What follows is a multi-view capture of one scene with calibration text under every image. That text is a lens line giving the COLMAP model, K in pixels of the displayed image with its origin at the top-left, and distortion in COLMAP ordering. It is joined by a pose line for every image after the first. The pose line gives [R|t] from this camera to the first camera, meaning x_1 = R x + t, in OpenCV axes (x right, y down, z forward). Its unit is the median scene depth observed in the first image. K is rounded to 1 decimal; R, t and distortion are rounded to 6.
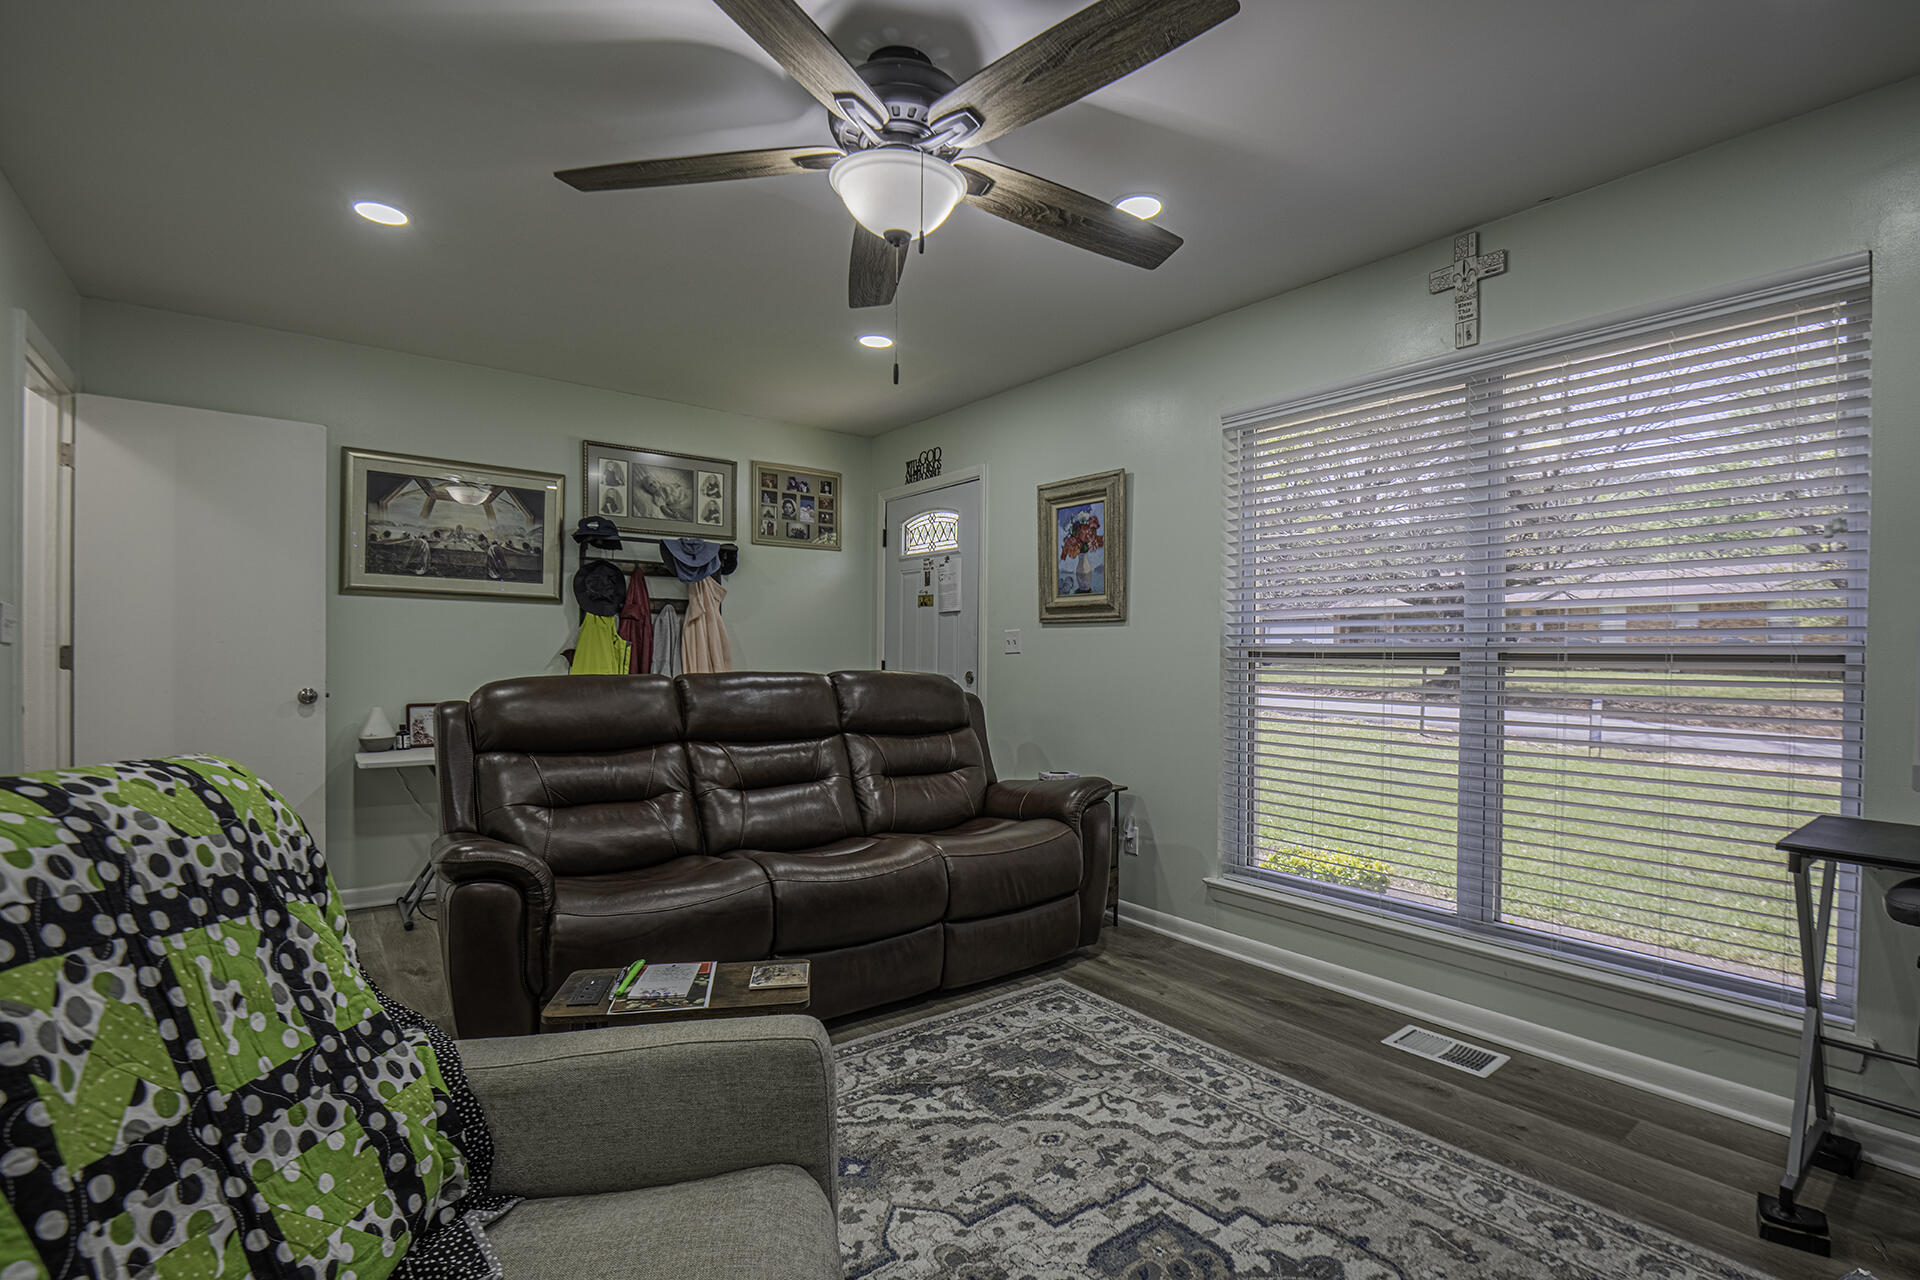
lens RADIAL K [[887.4, 0, 967.3], [0, 887.4, 637.3], [0, 0, 1]] dist [-0.013318, -0.001193]
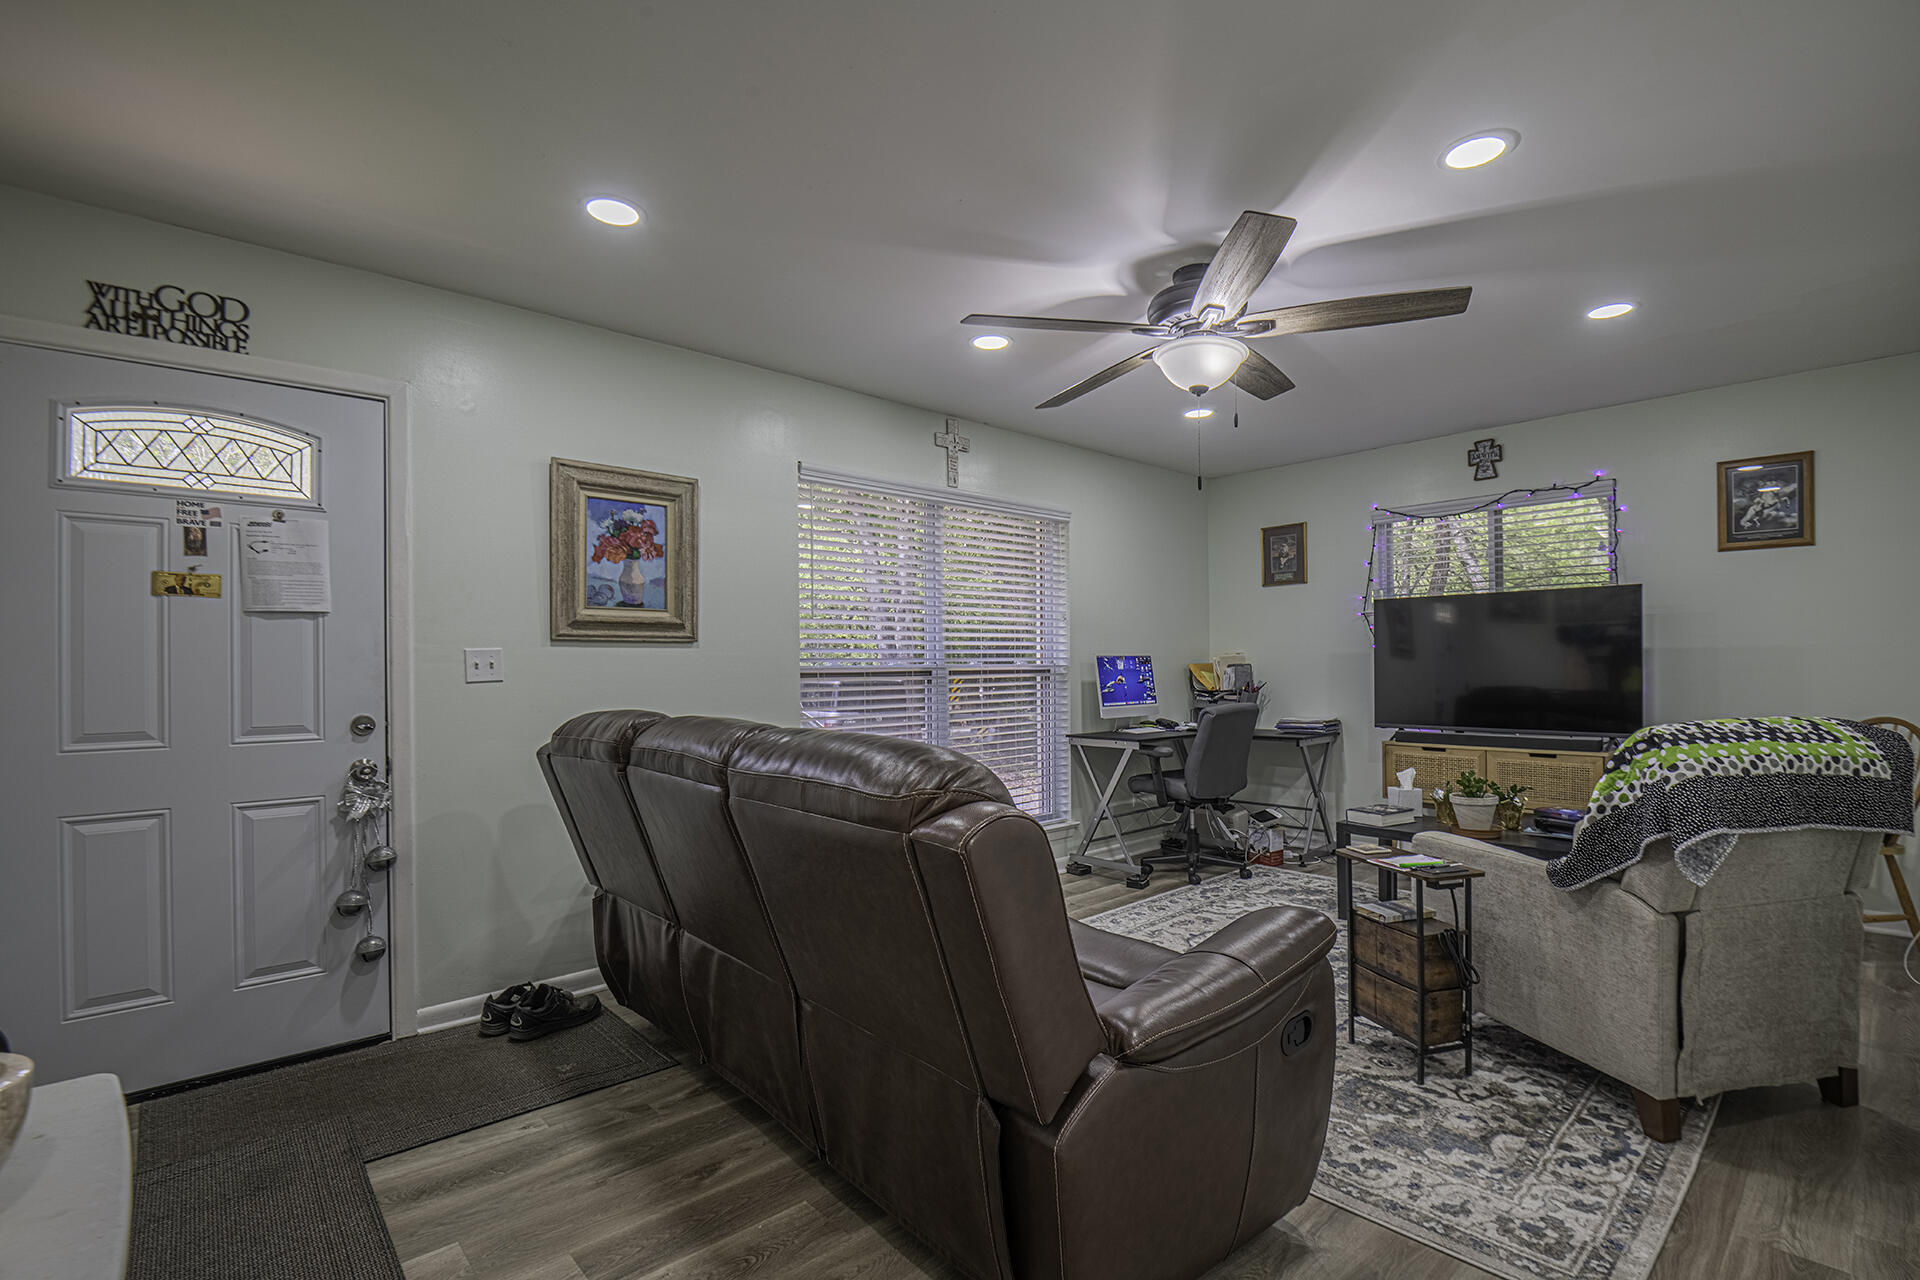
lens RADIAL K [[887.4, 0, 956.3], [0, 887.4, 658.1], [0, 0, 1]] dist [-0.013318, -0.001193]
pose [[-0.082533, -0.003044, 0.996584, -0.820655], [-0.009440, 0.999953, 0.002273, -0.006736], [-0.996544, -0.009220, -0.082558, 0.849873]]
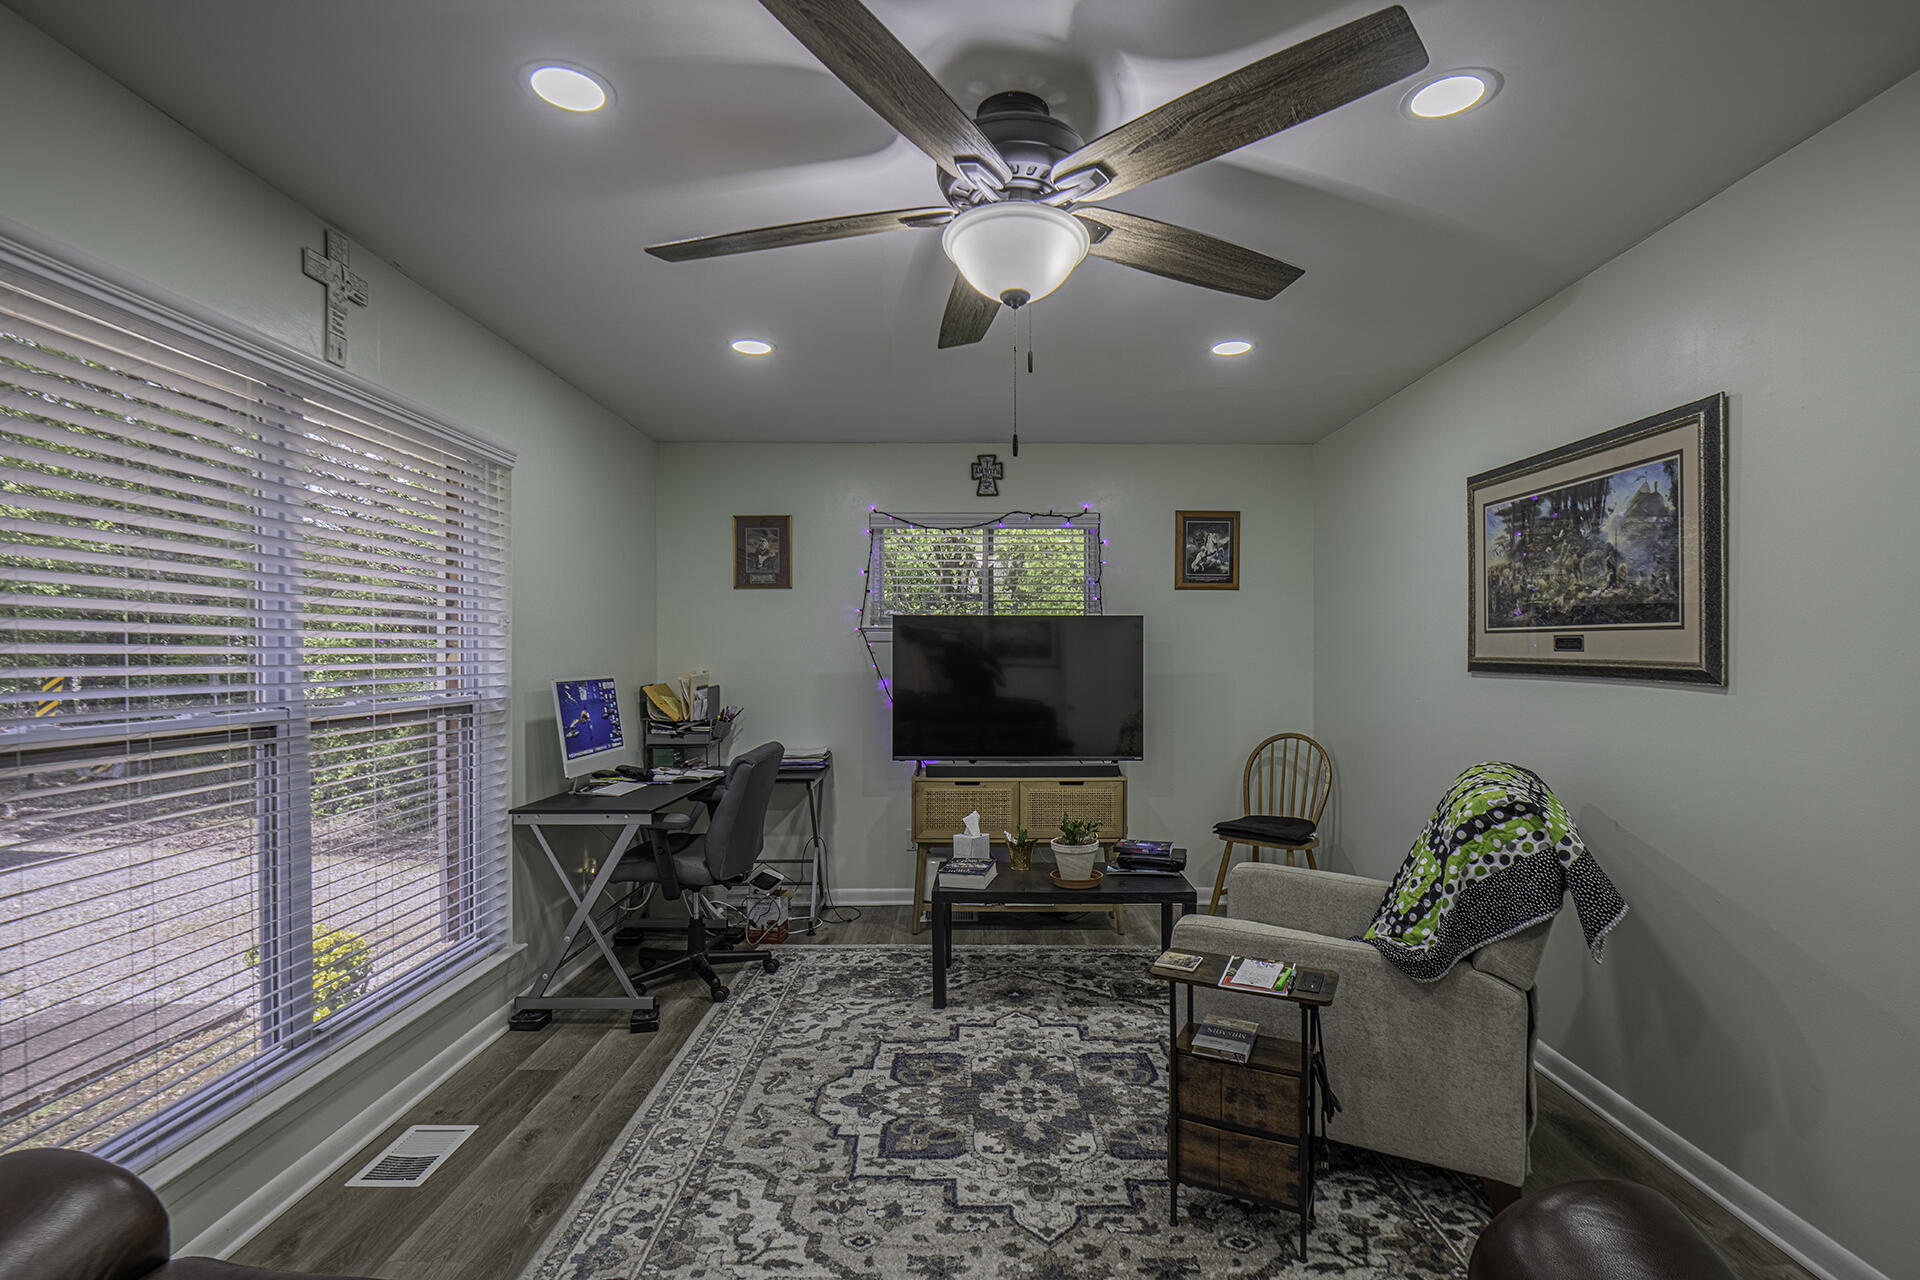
lens RADIAL K [[887.4, 0, 991.5], [0, 887.4, 659.2], [0, 0, 1]] dist [-0.013318, -0.001193]
pose [[-0.806297, -0.015980, 0.591295, -0.335946], [-0.019920, 0.999802, -0.000144, -0.042223], [-0.591175, -0.011894, -0.806456, 0.981561]]
